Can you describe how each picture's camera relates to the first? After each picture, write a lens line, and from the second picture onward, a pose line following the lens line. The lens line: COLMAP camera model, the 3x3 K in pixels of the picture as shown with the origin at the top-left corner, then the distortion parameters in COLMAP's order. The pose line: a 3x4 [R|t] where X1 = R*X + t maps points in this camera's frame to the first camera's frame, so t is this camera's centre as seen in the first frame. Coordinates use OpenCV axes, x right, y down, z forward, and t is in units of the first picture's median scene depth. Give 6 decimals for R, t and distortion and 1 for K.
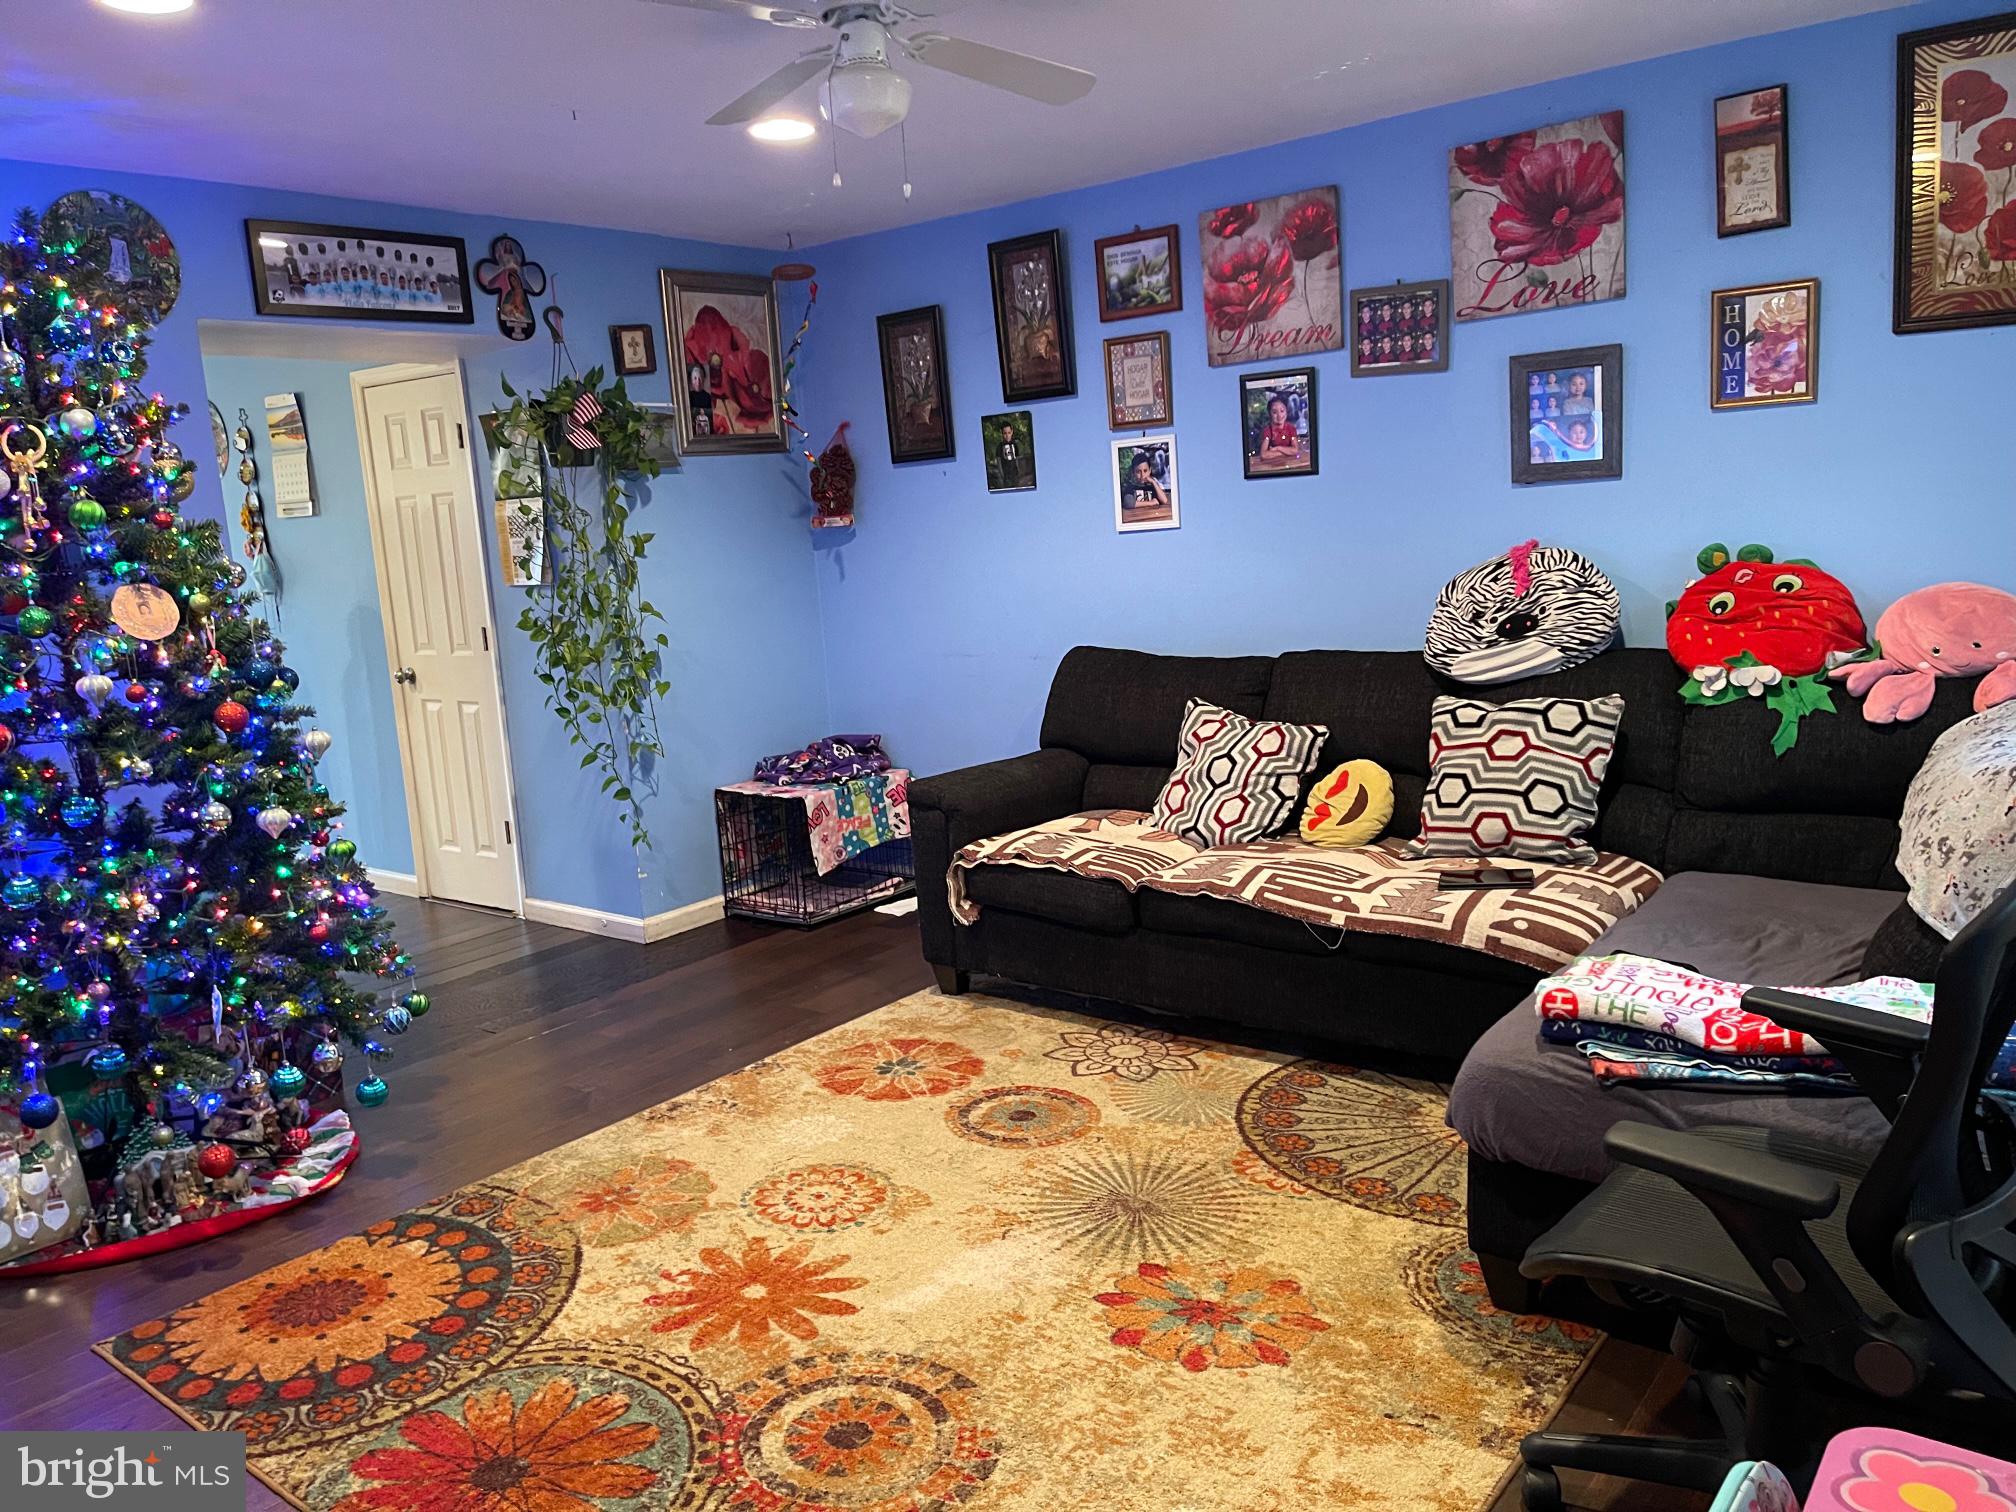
lens RADIAL K [[1528.9, 0, 1016.2], [0, 1528.9, 752.0], [0, 0, 1]] dist [0.093180, -0.002282]
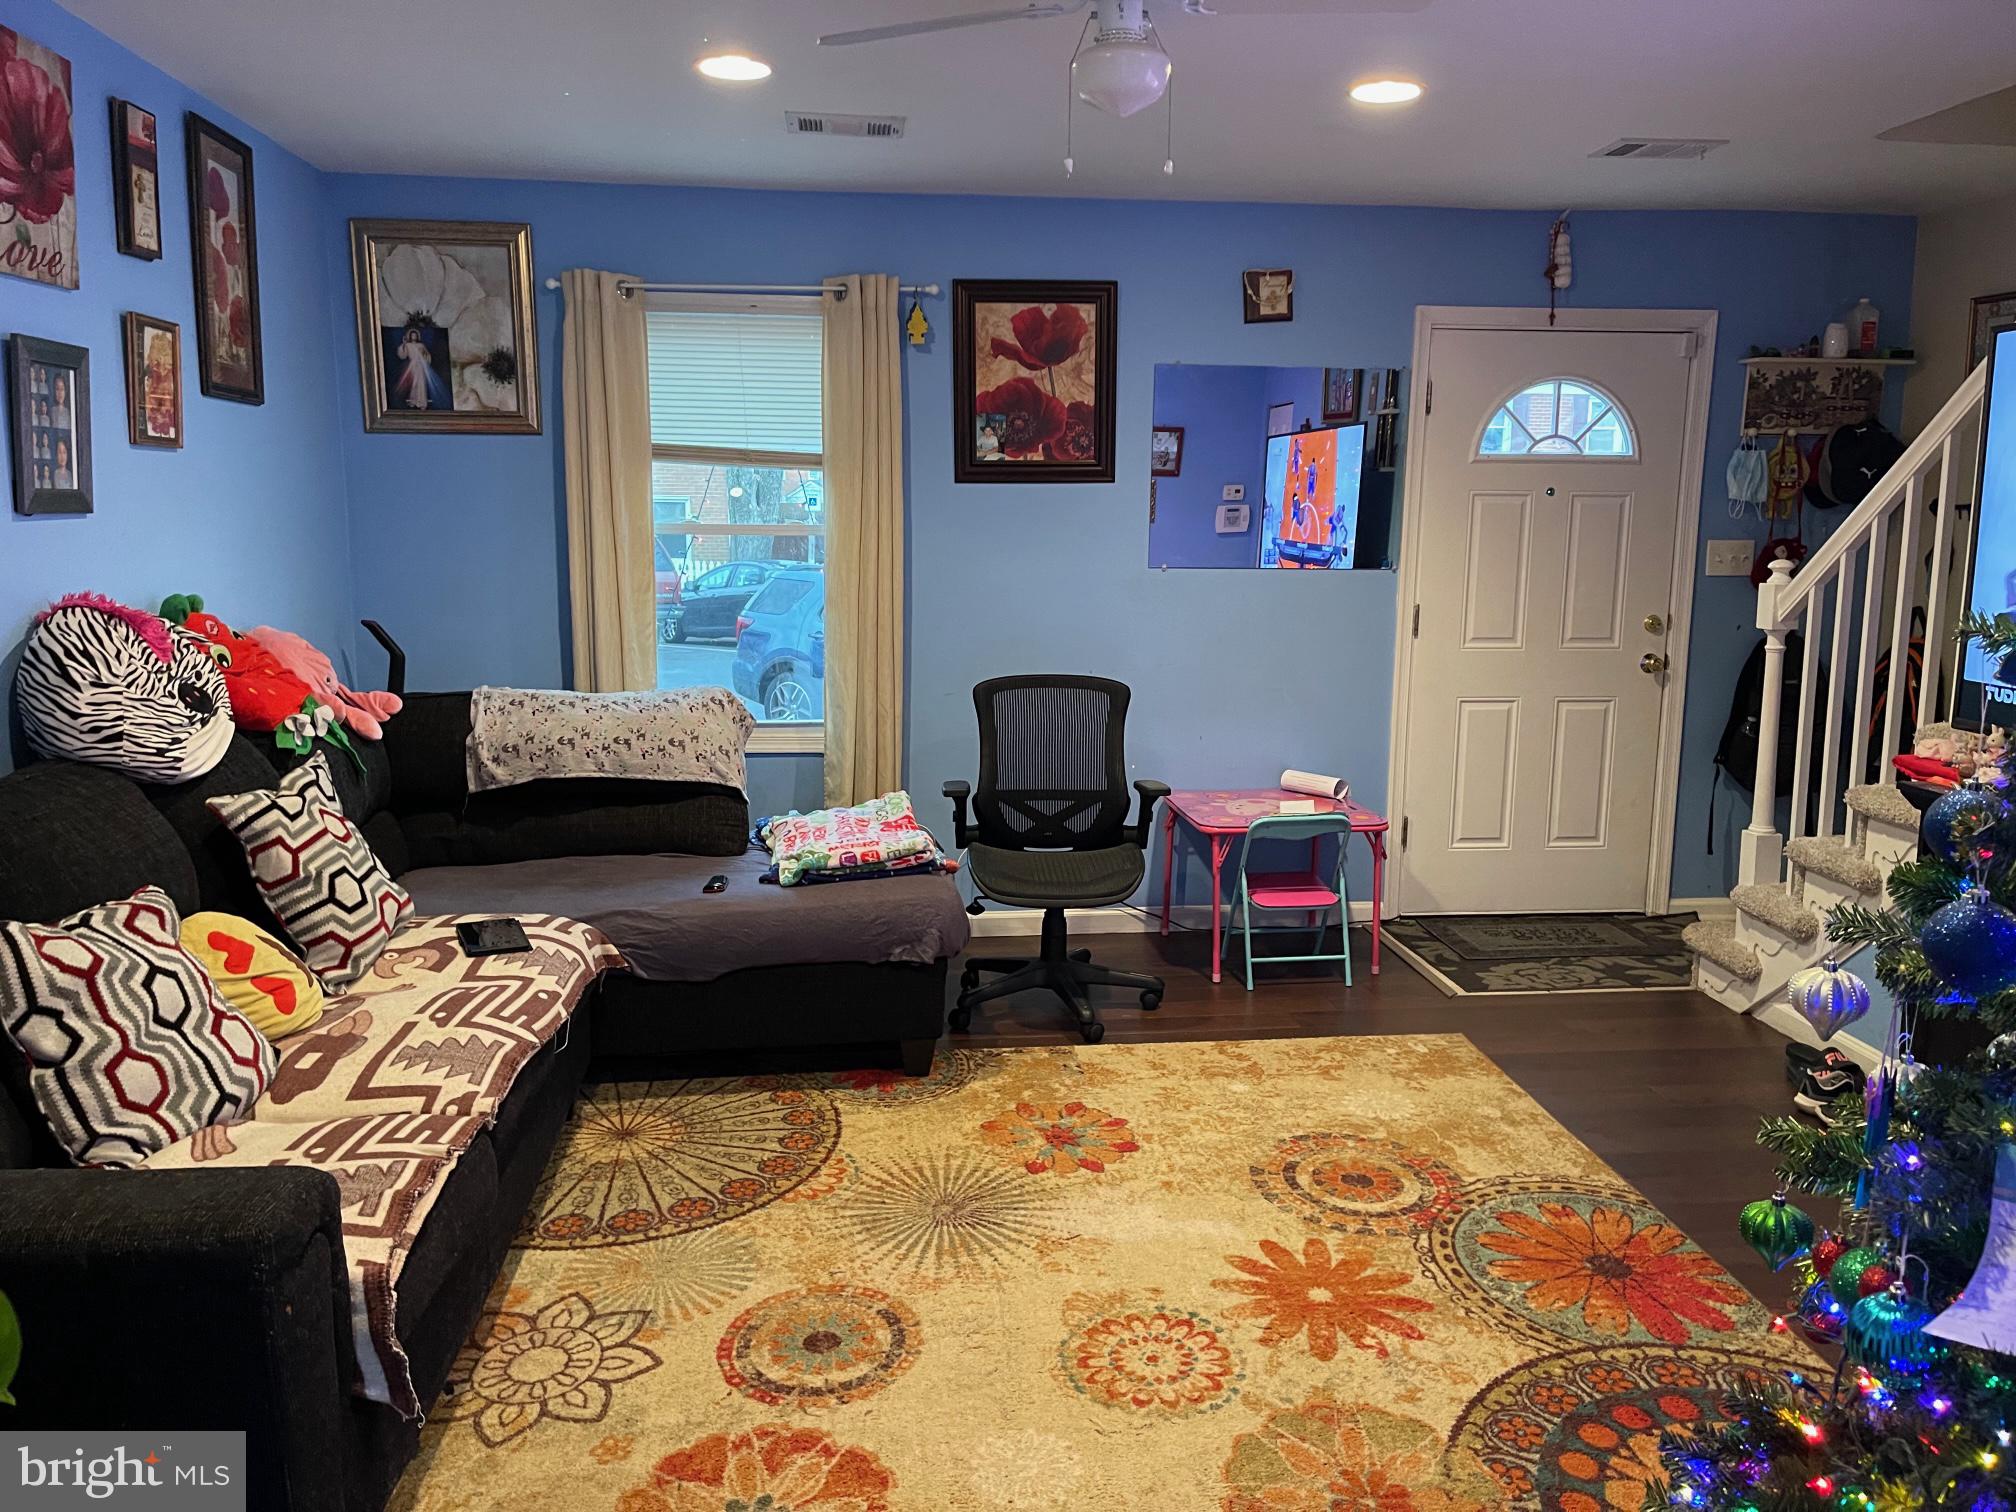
lens RADIAL K [[1528.9, 0, 1017.4], [0, 1528.9, 756.7], [0, 0, 1]] dist [0.093180, -0.002282]
pose [[-0.697671, -0.056142, 0.714215, -0.737682], [0.147521, 0.964303, 0.219905, -0.231212], [-0.701066, 0.258783, -0.664484, 1.747899]]
